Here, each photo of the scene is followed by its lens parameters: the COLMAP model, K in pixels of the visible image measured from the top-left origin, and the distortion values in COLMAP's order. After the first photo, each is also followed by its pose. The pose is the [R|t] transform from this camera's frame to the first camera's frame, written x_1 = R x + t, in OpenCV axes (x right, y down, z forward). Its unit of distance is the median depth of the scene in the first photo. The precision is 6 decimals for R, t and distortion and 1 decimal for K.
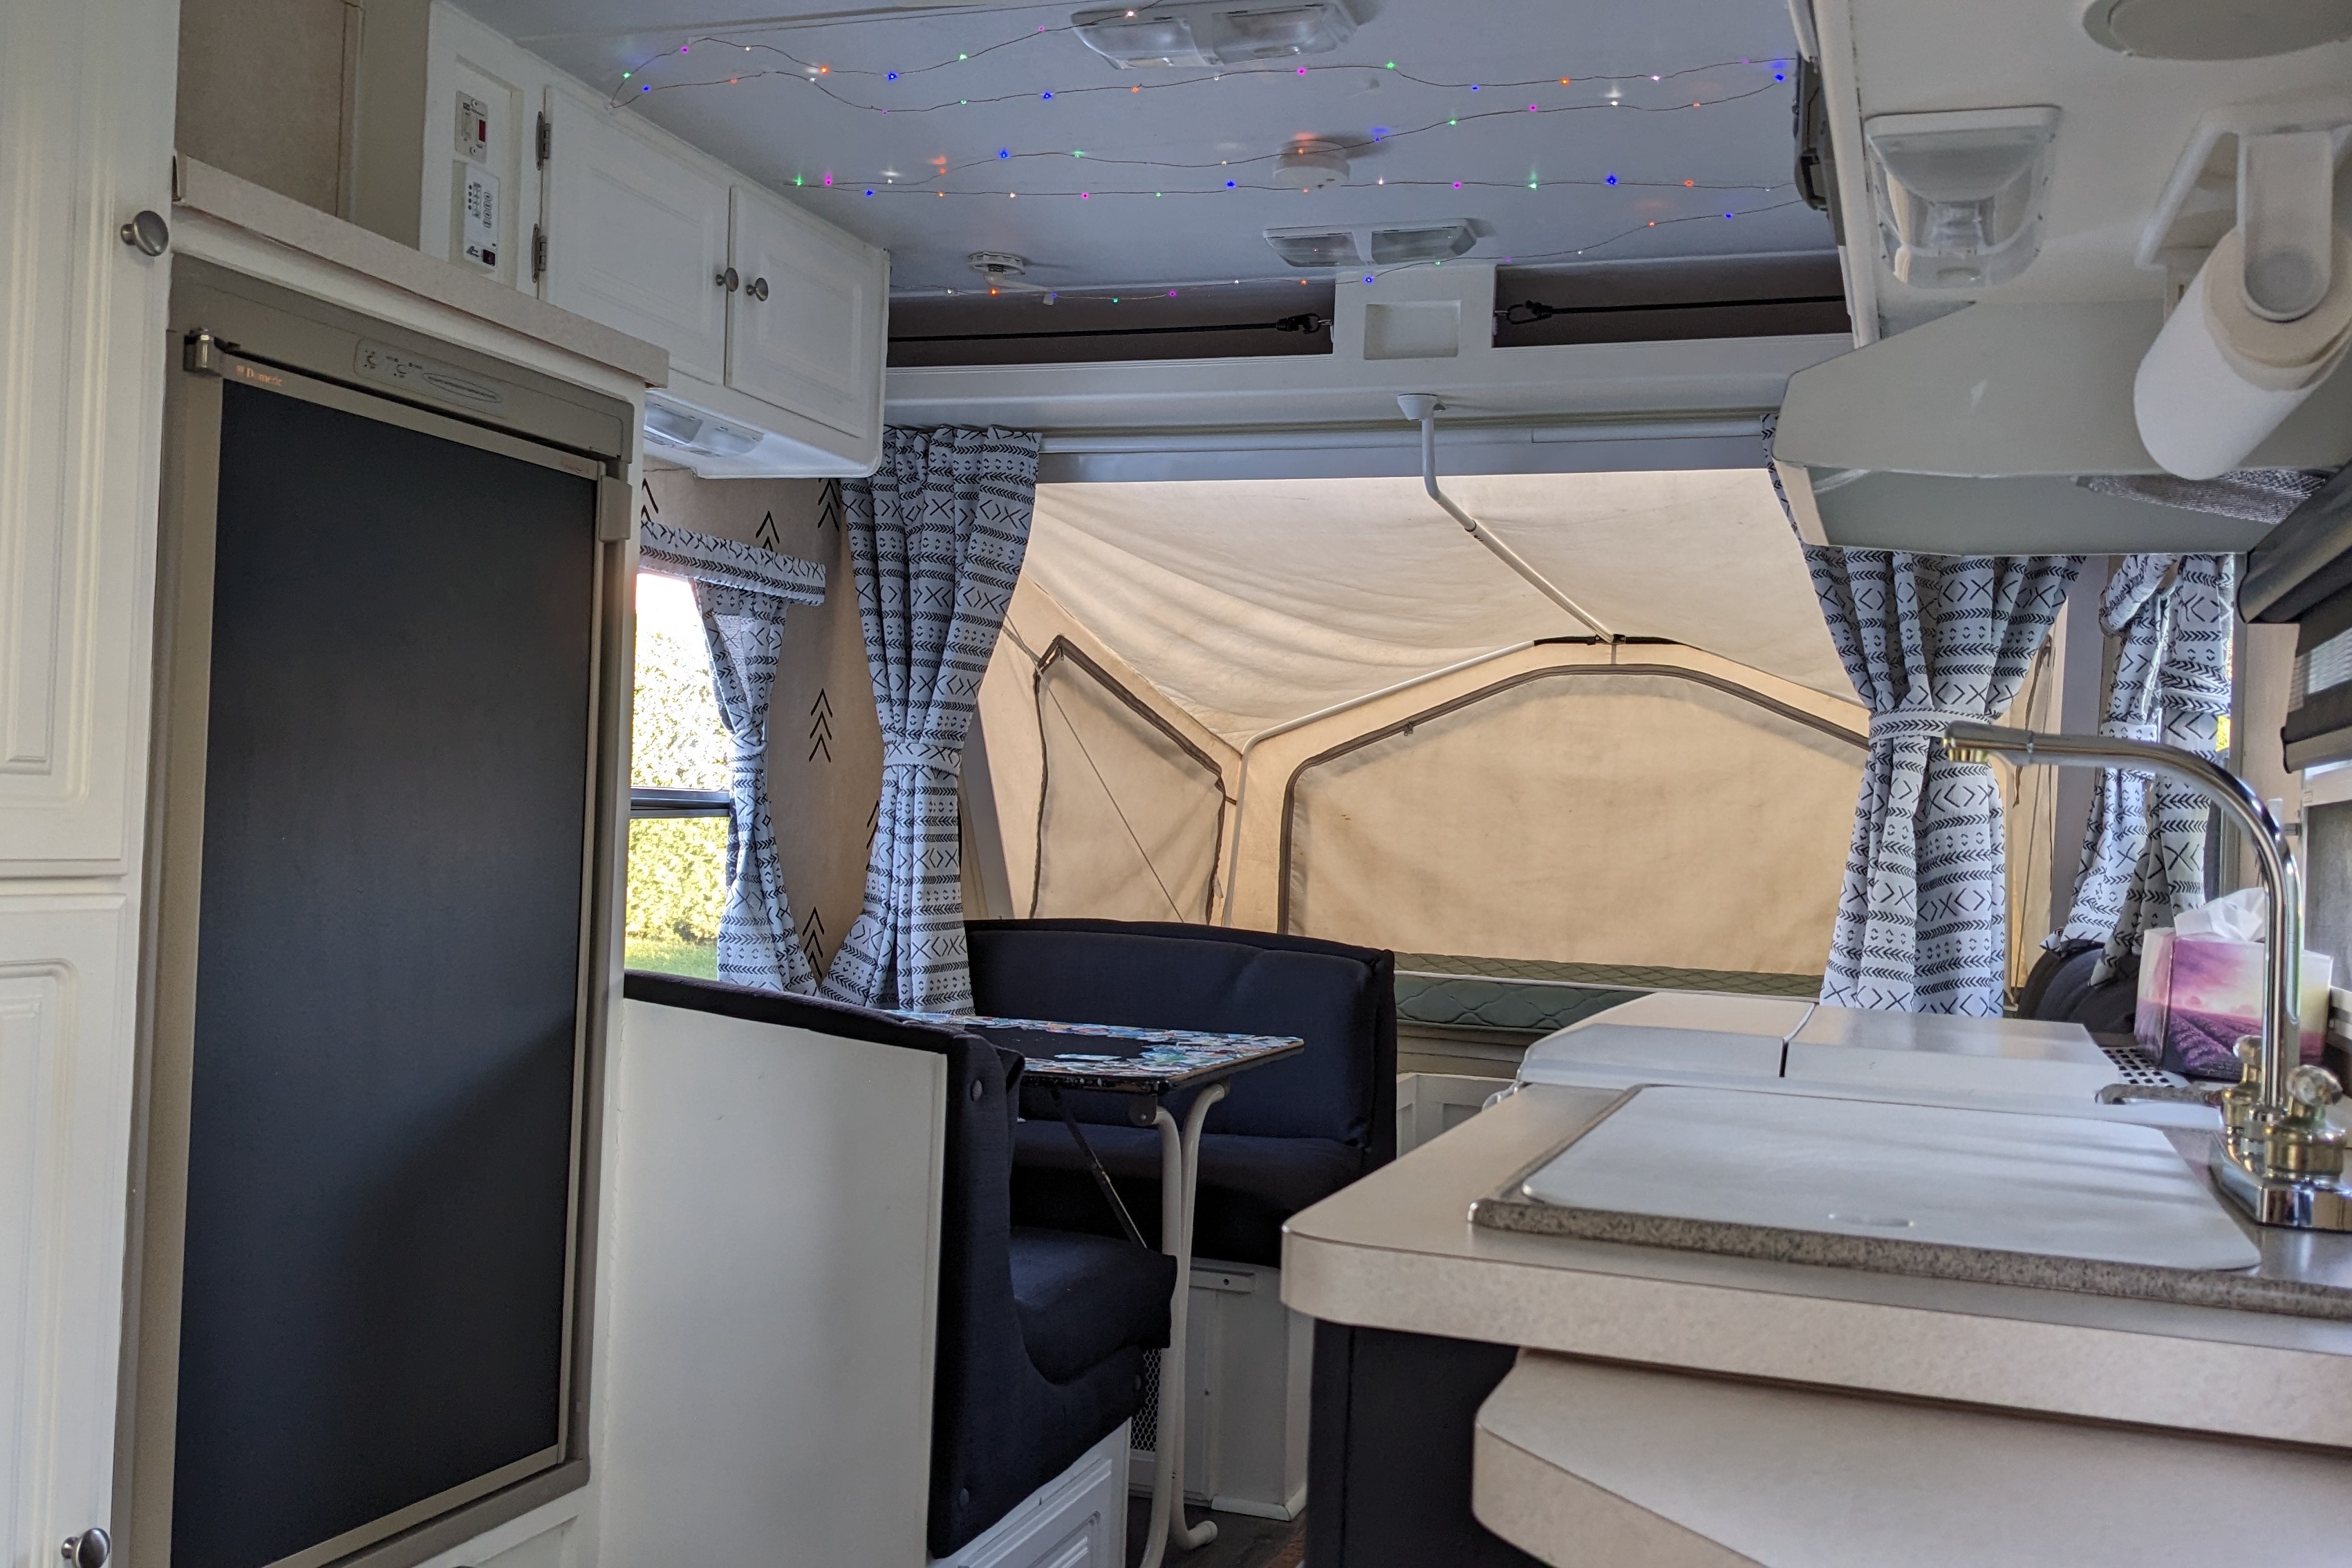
lens RADIAL K [[2208.5, 0, 1175.7], [0, 2208.5, 782.8], [0, 0, 1]] dist [0.034205, 0.000000]
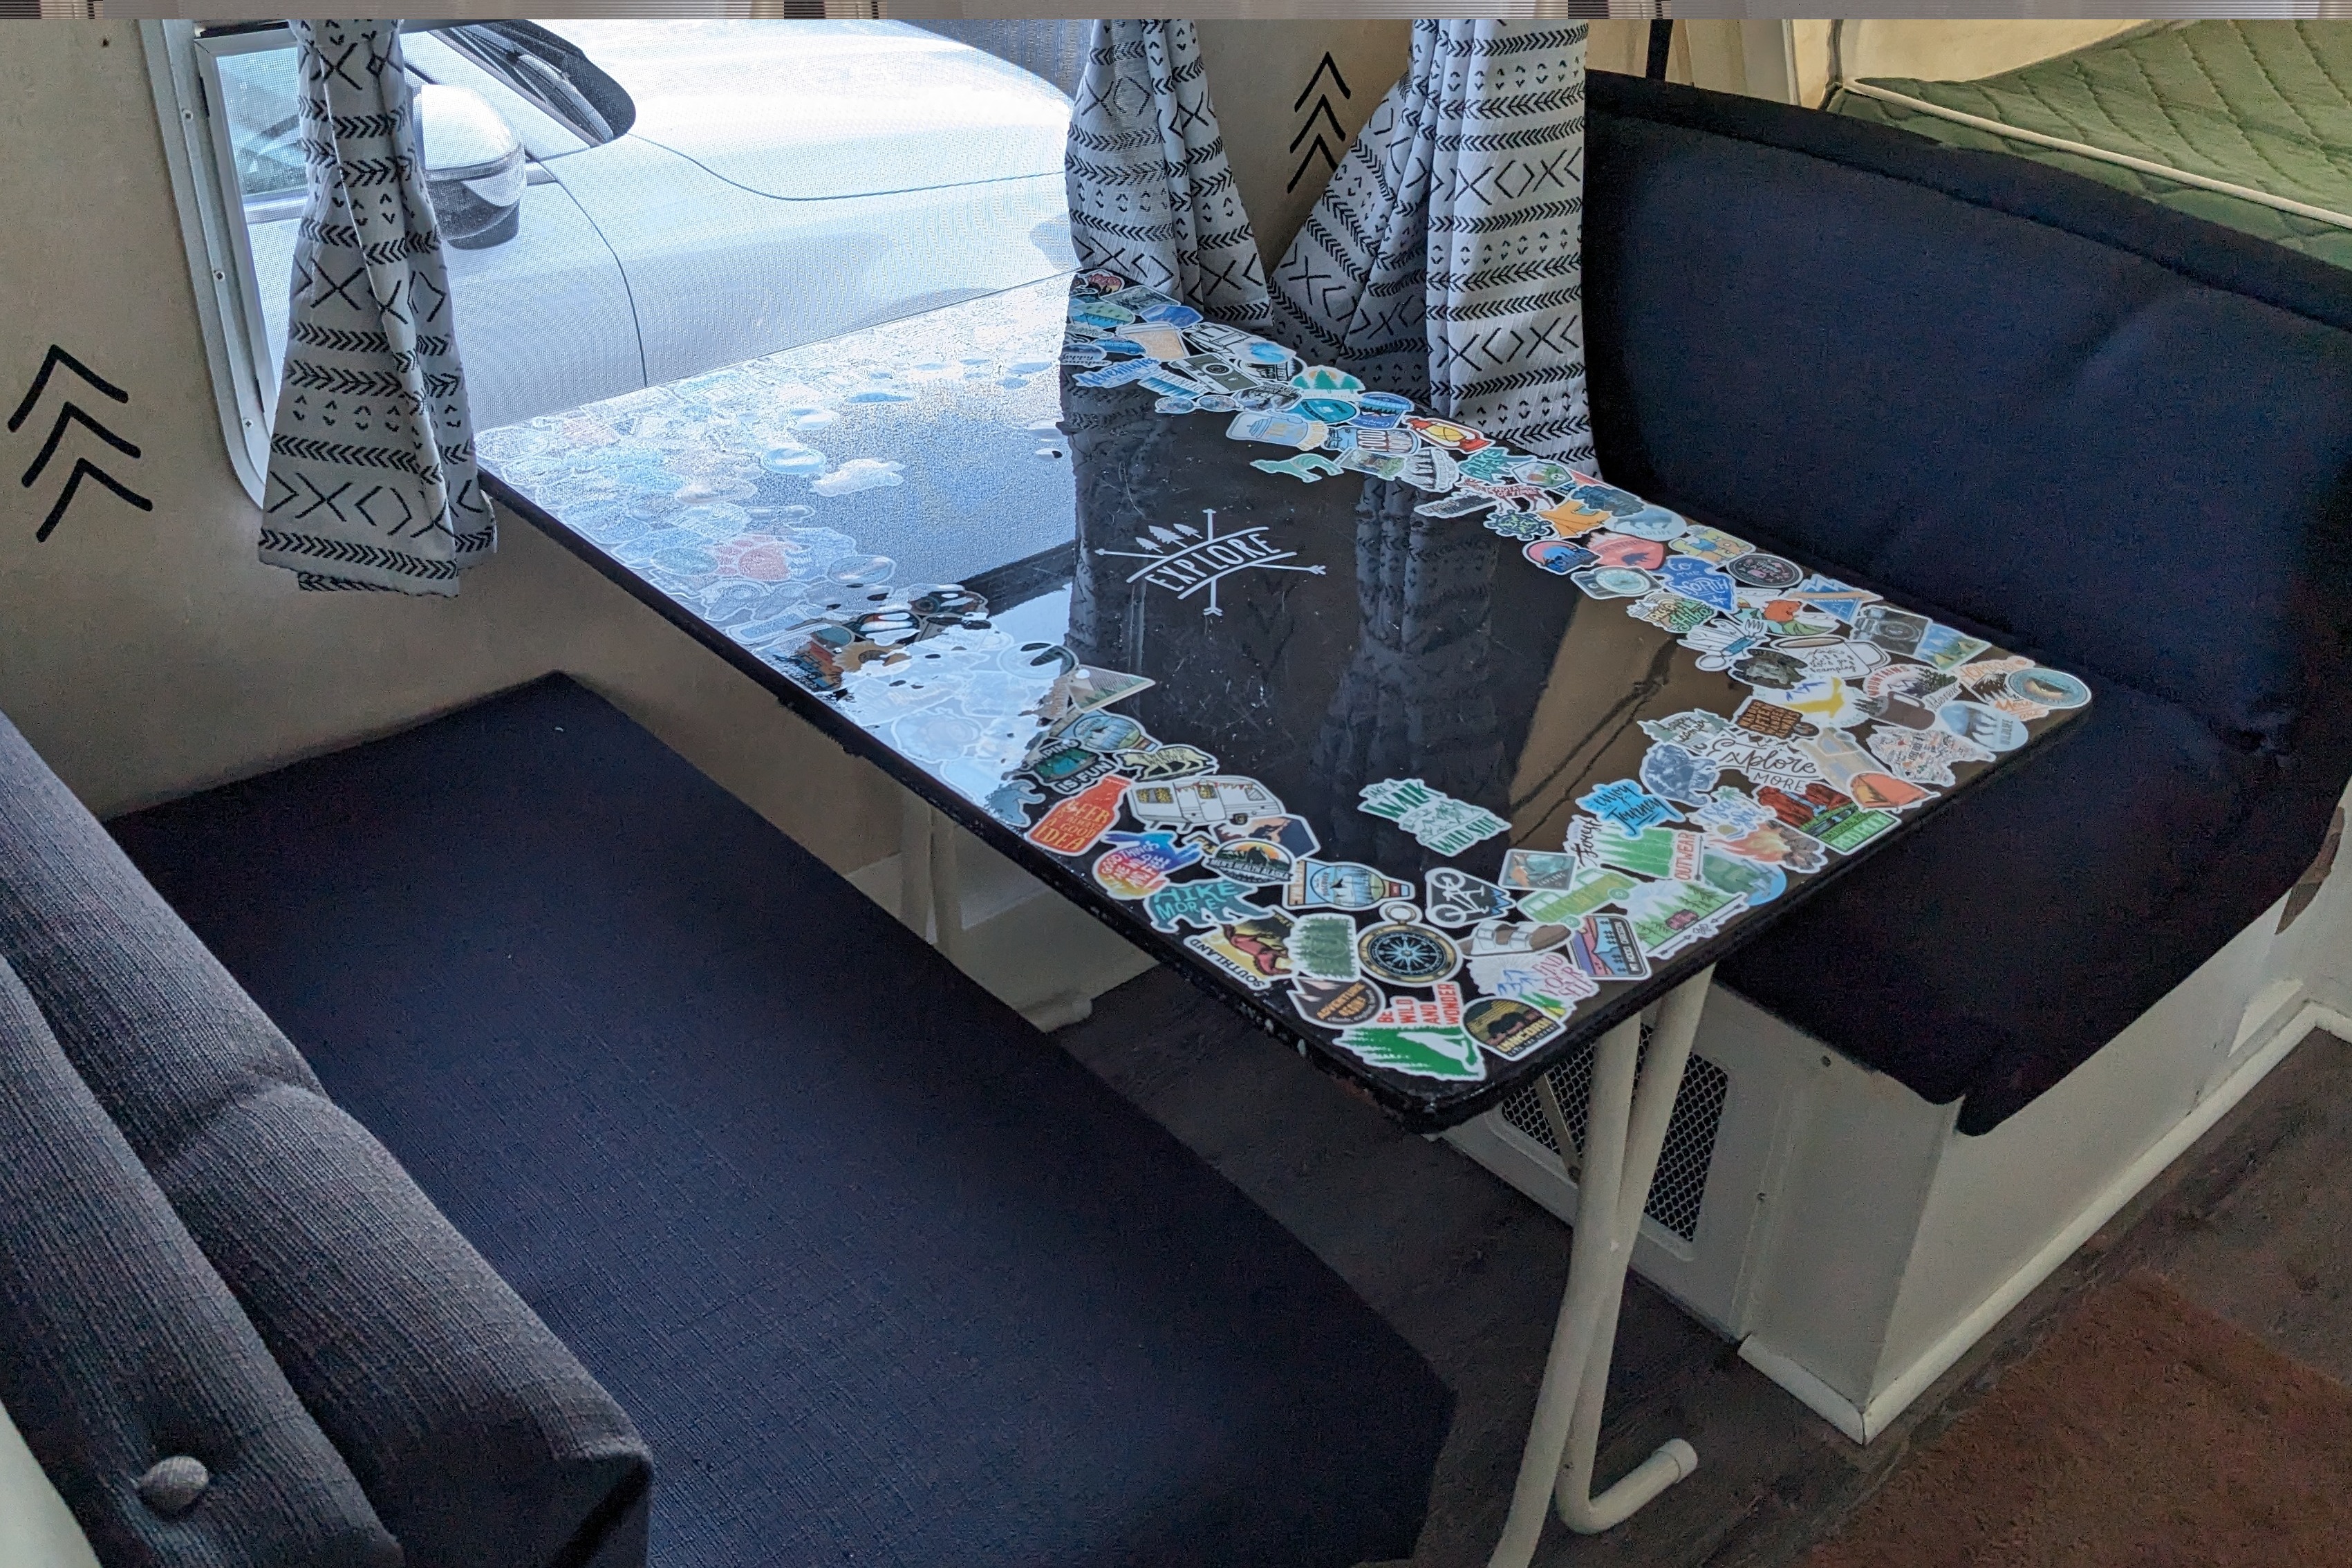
lens RADIAL K [[2208.5, 0, 1167.1], [0, 2208.5, 781.4], [0, 0, 1]] dist [0.034205, 0.000000]
pose [[0.871798, 0.264121, -0.412562, 0.076020], [0.010674, 0.831754, 0.555042, -0.099735], [0.489749, -0.488289, 0.722302, 0.514914]]
